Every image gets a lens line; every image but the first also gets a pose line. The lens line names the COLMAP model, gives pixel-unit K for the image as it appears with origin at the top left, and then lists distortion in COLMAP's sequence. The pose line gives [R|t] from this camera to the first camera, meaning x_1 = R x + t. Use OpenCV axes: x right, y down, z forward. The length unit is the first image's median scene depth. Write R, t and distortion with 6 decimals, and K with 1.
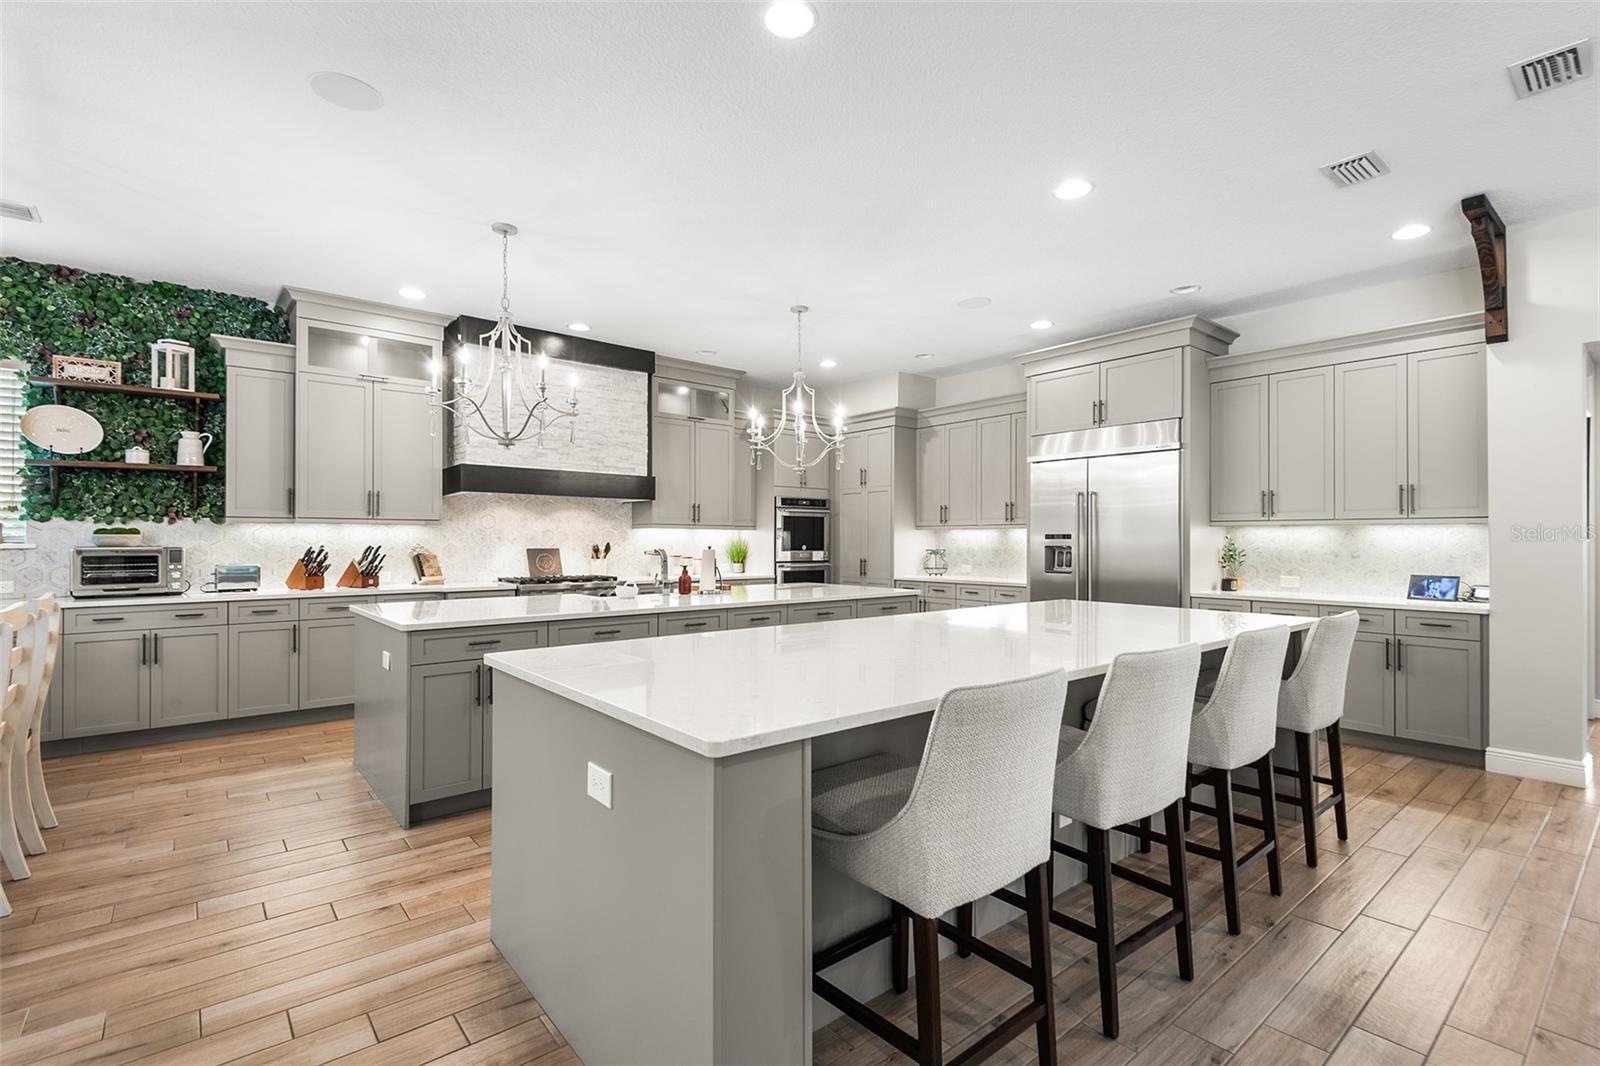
lens RADIAL K [[734.4, 0, 796.8], [0, 734.4, 531.7], [0, 0, 1]] dist [0.028770, -0.018262]
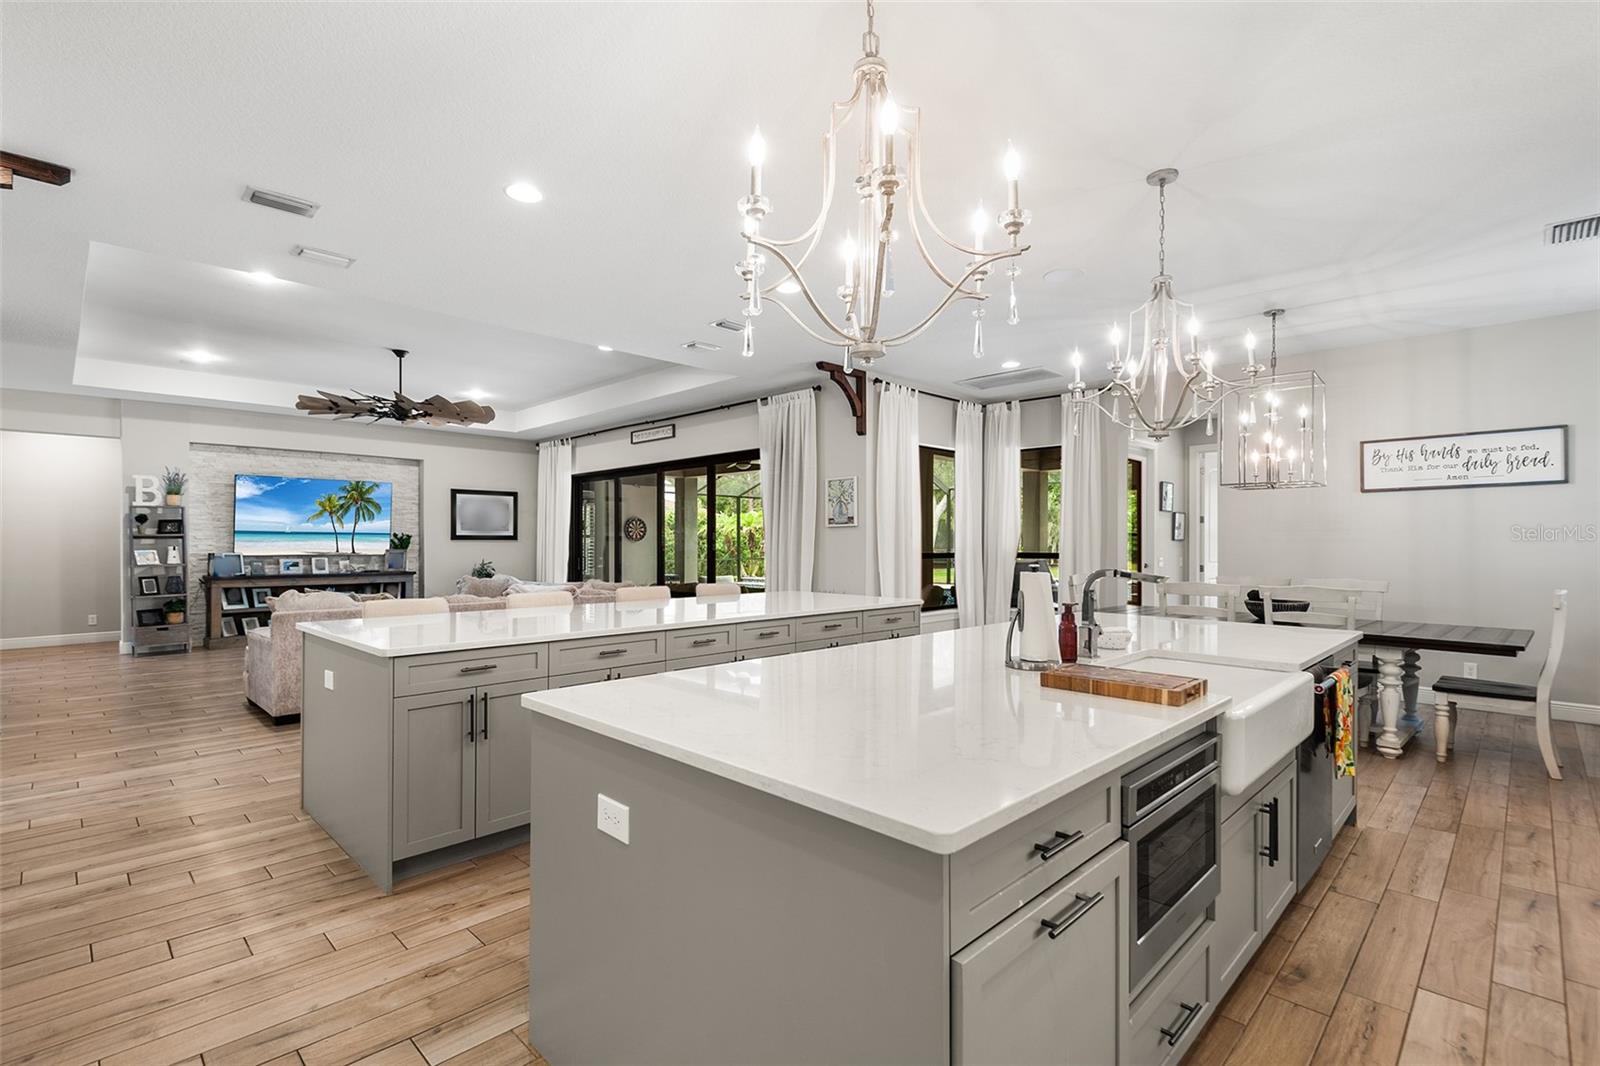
lens RADIAL K [[734.4, 0, 798.2], [0, 734.4, 538.0], [0, 0, 1]] dist [0.028770, -0.018262]
pose [[-0.995584, -0.002050, -0.093850, 0.066838], [-0.000712, 0.999898, -0.014281, 0.006414], [0.093870, -0.014151, -0.995484, 1.310619]]
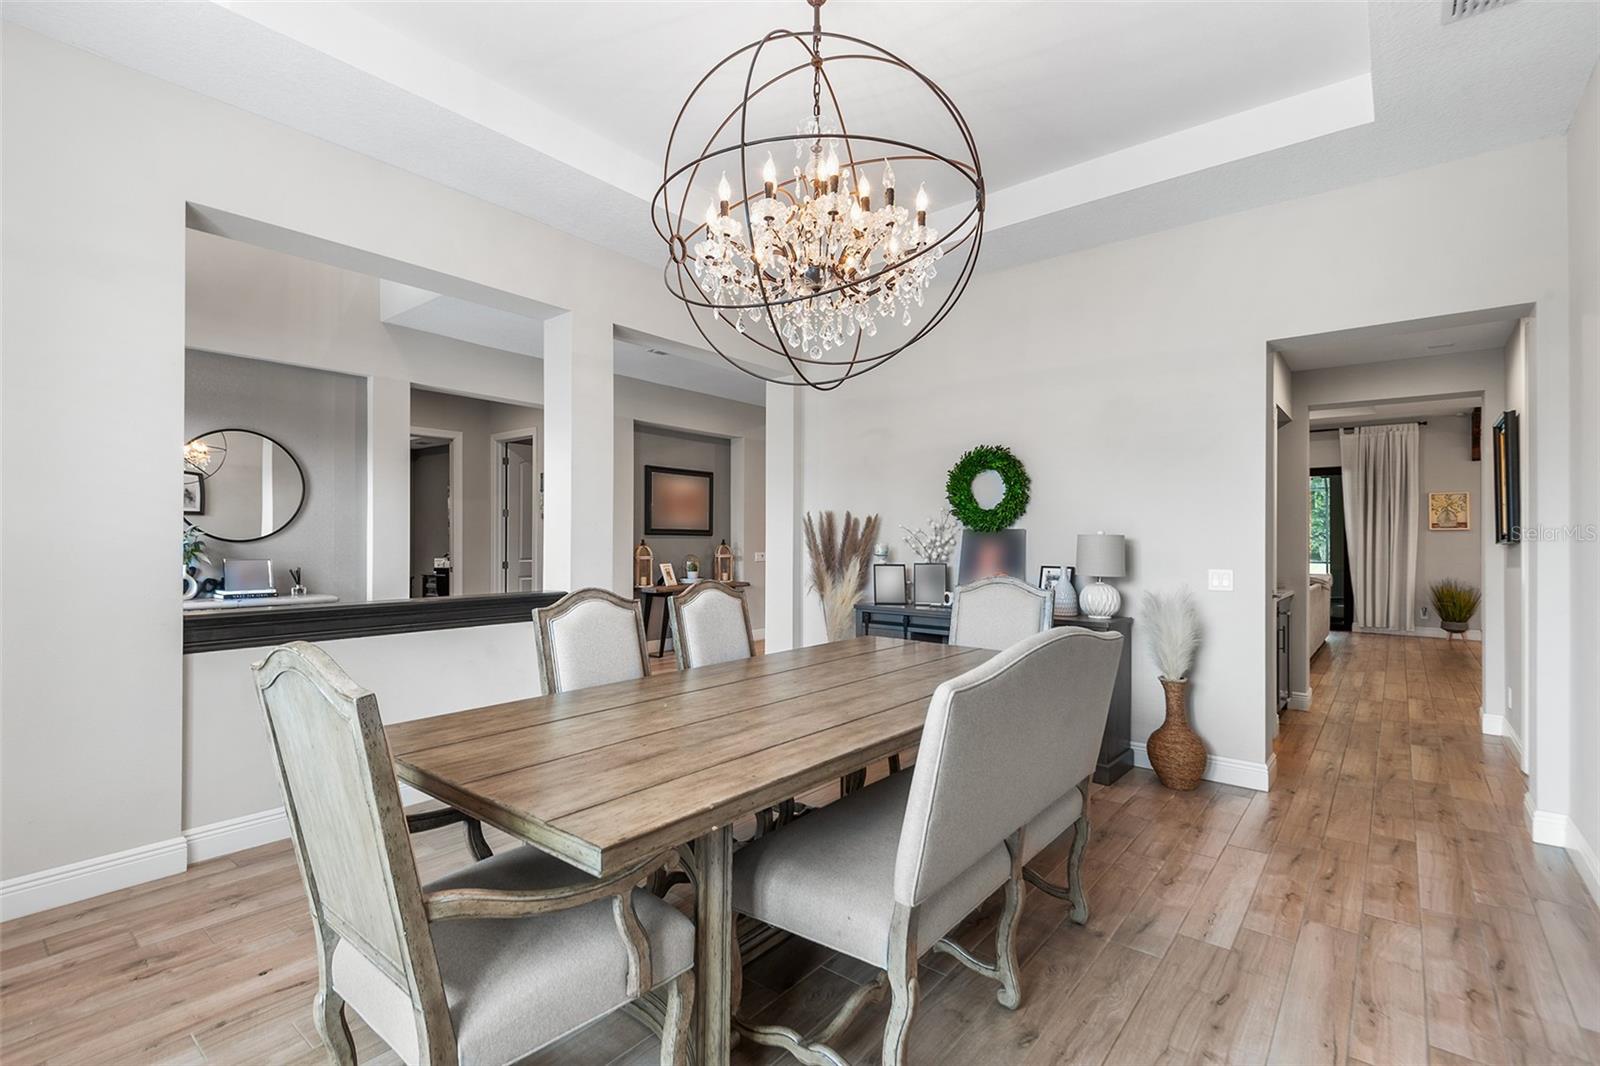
lens RADIAL K [[734.4, 0, 793.2], [0, 734.4, 535.6], [0, 0, 1]] dist [0.028770, -0.018262]
pose [[-0.980578, -0.005732, -0.196046, 1.740346], [-0.002895, 0.999887, -0.014751, 0.010787], [0.196108, -0.013897, -0.980484, 1.411740]]
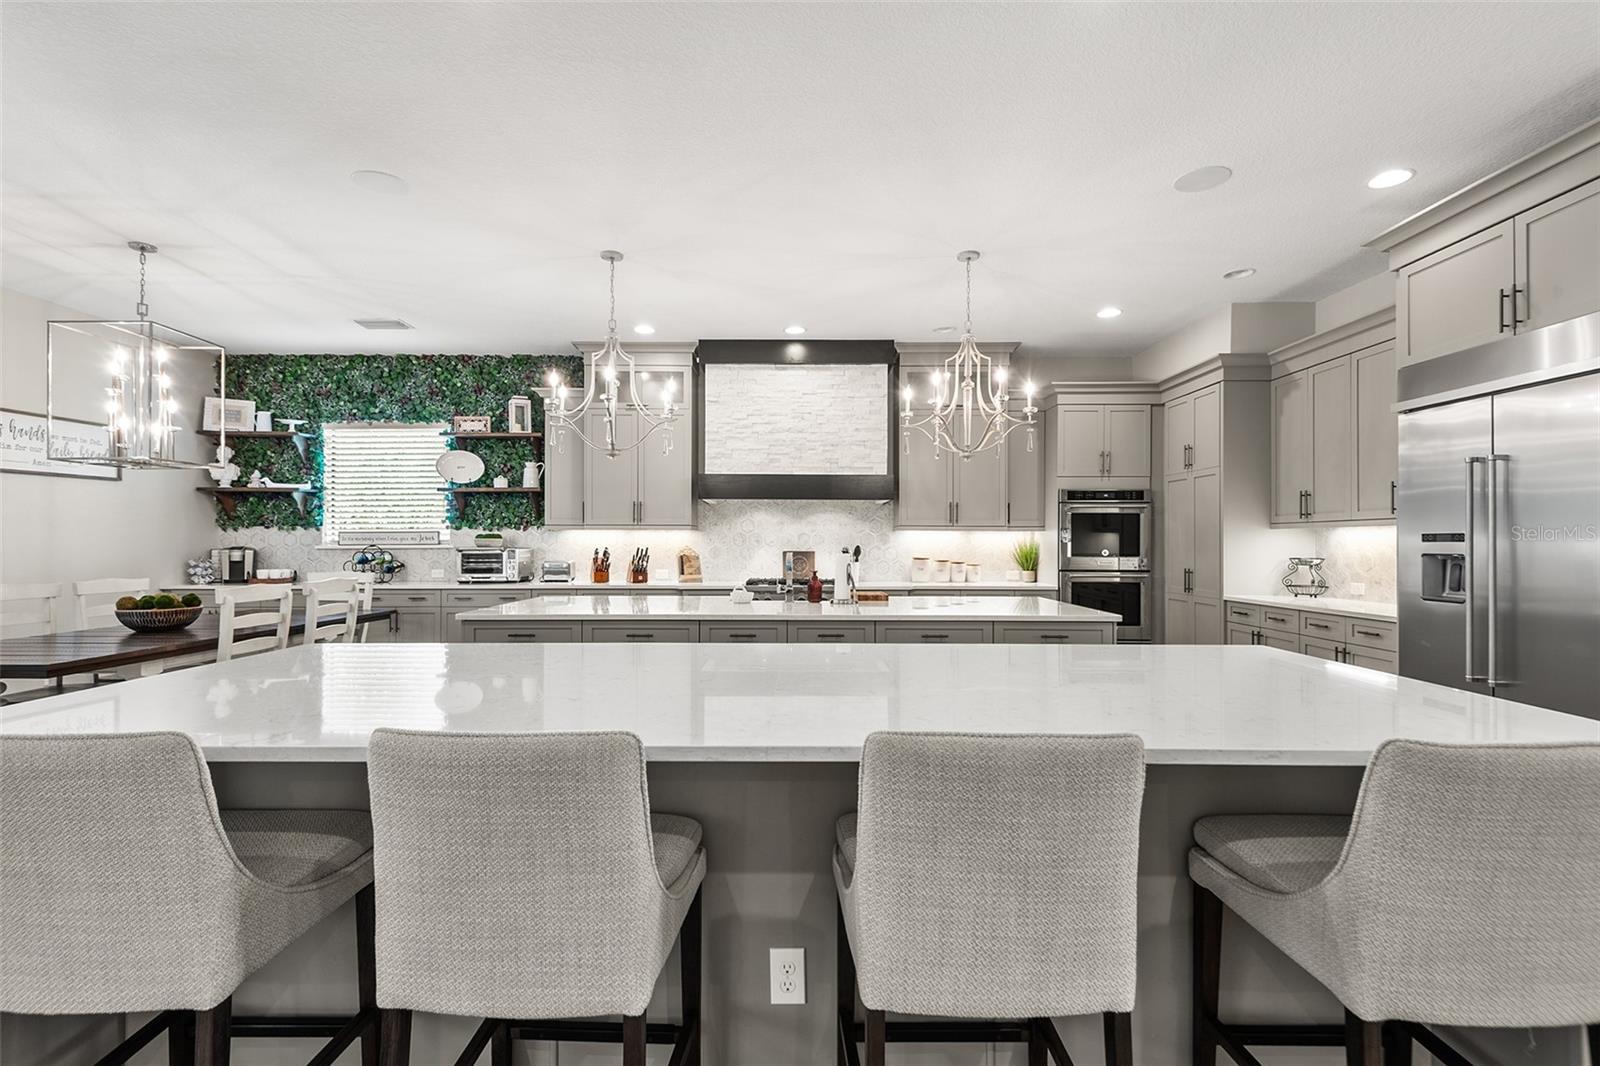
lens RADIAL K [[734.4, 0, 791.2], [0, 734.4, 536.7], [0, 0, 1]] dist [0.028770, -0.018262]
pose [[0.764247, -0.004411, -0.644908, 0.364888], [0.006112, 0.999981, 0.000403, 0.002672], [0.644894, -0.004249, 0.764260, 0.251111]]
